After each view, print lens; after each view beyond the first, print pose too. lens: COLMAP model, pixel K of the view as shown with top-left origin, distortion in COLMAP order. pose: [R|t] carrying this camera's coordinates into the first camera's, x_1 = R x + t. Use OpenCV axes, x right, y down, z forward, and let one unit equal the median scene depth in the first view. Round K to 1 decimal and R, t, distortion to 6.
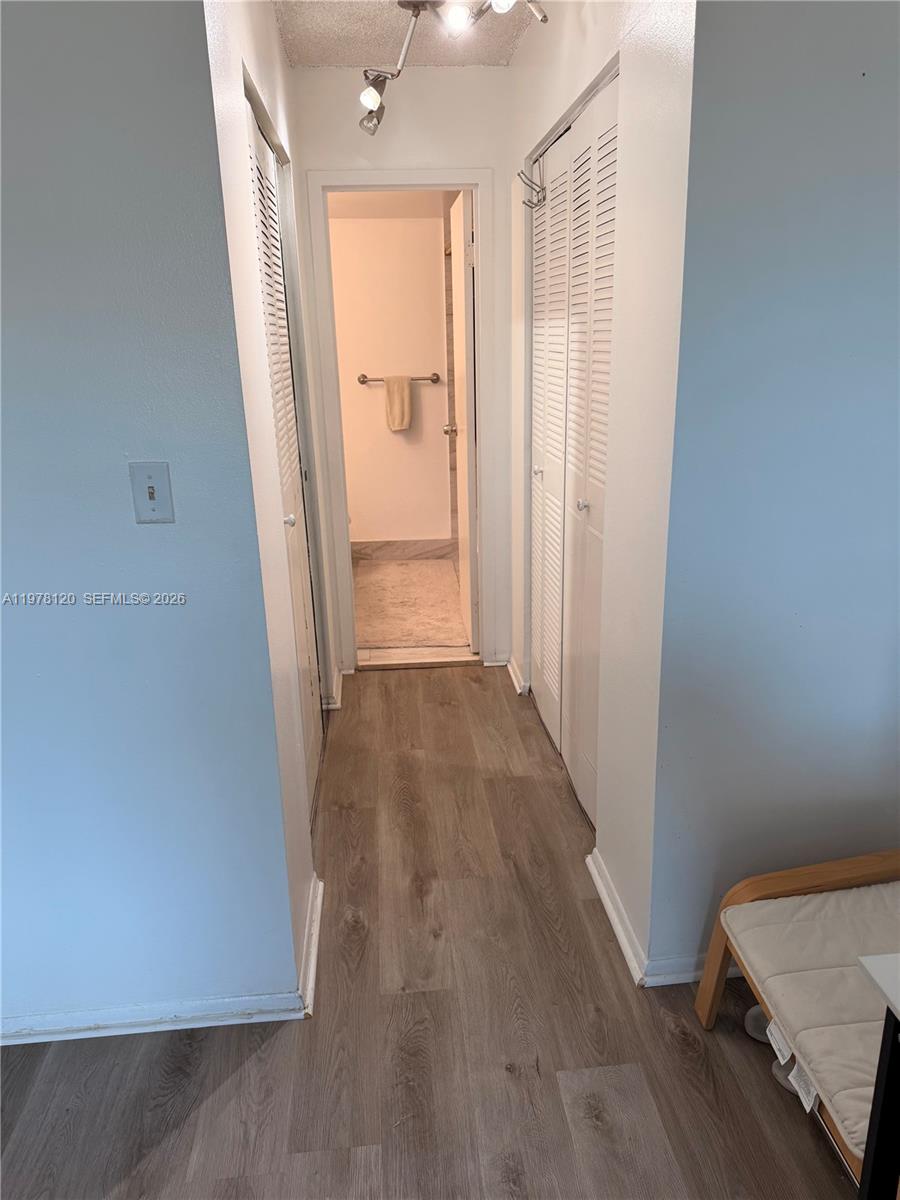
lens RADIAL K [[852.2, 0, 458.1], [0, 852.2, 592.7], [0, 0, 1]] dist [0.002230, -0.003048]
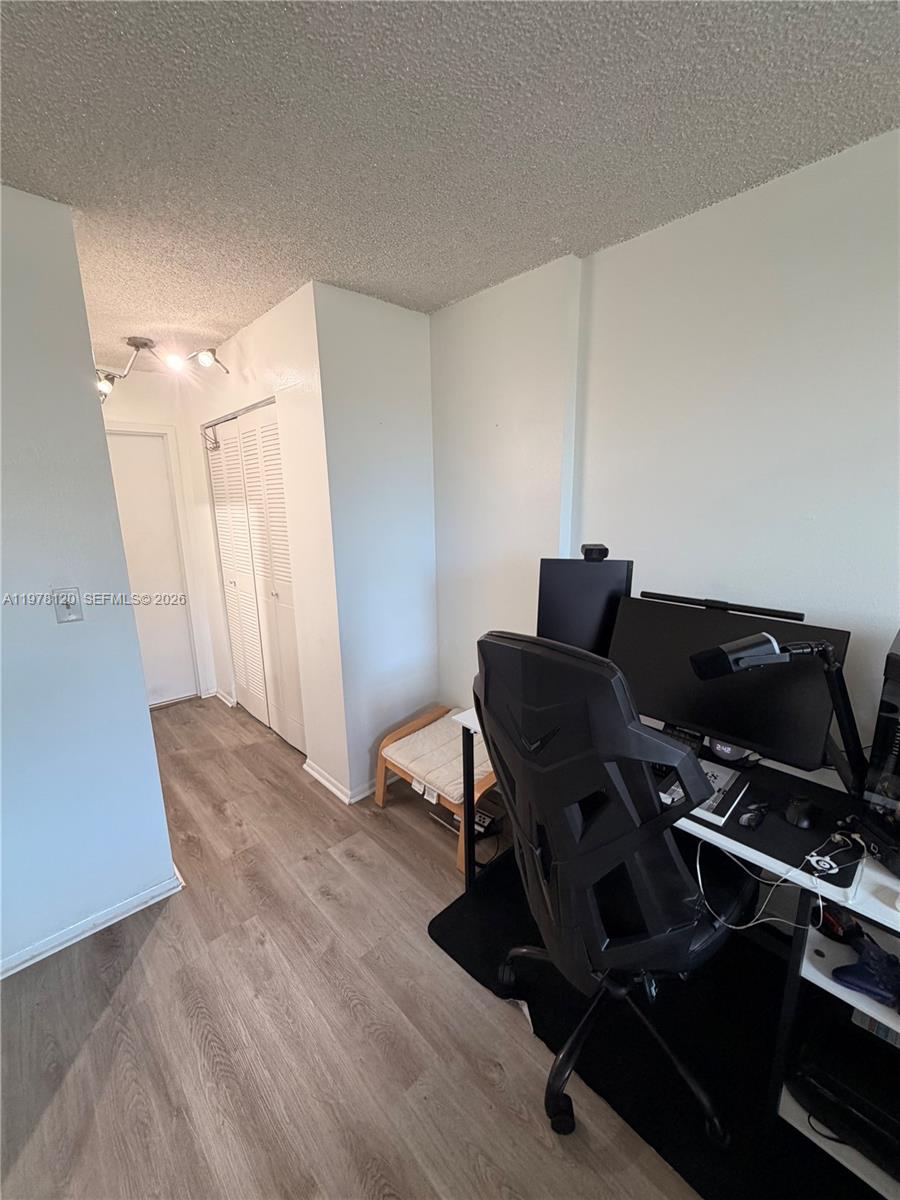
lens RADIAL K [[477.4, 0, 450.8], [0, 477.4, 597.8], [0, 0, 1]] dist [-0.000760, 0.000154]
pose [[0.790425, -0.106591, 0.603214, -0.257707], [0.175269, 0.982928, -0.055977, 0.049948], [-0.586949, 0.149971, 0.795613, -0.207369]]
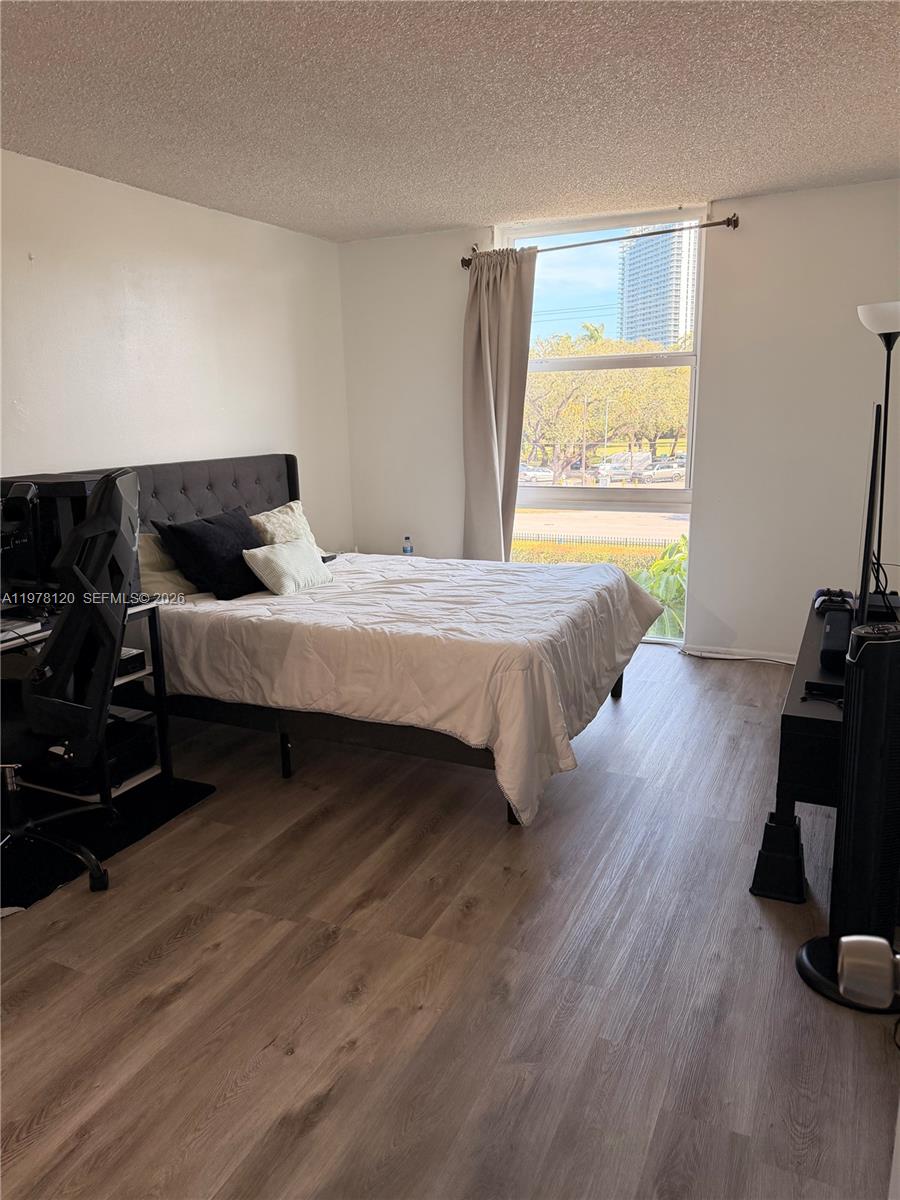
lens RADIAL K [[843.2, 0, 446.9], [0, 843.2, 605.3], [0, 0, 1]] dist [0.085514, -0.106076]
pose [[-0.857137, -0.078125, 0.509130, -0.942035], [0.186268, 0.874526, 0.447782, -0.189531], [-0.480230, 0.478645, -0.735036, 0.764518]]
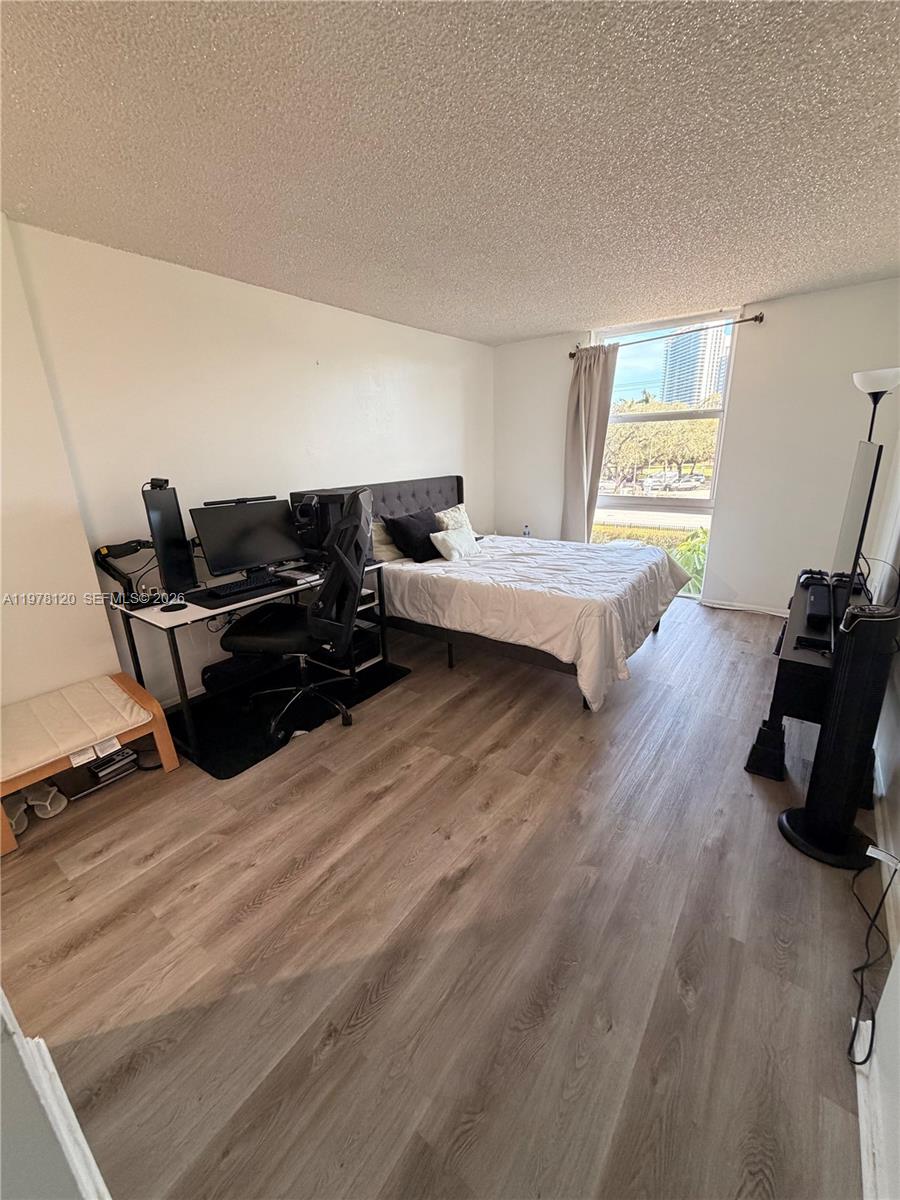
lens RADIAL K [[477.4, 0, 450.8], [0, 477.4, 597.8], [0, 0, 1]] dist [-0.000760, 0.000154]
pose [[-0.739196, -0.157126, 0.654905, -0.871836], [0.240369, 0.846815, 0.474475, -0.174279], [-0.629136, 0.508149, -0.588195, 0.683434]]
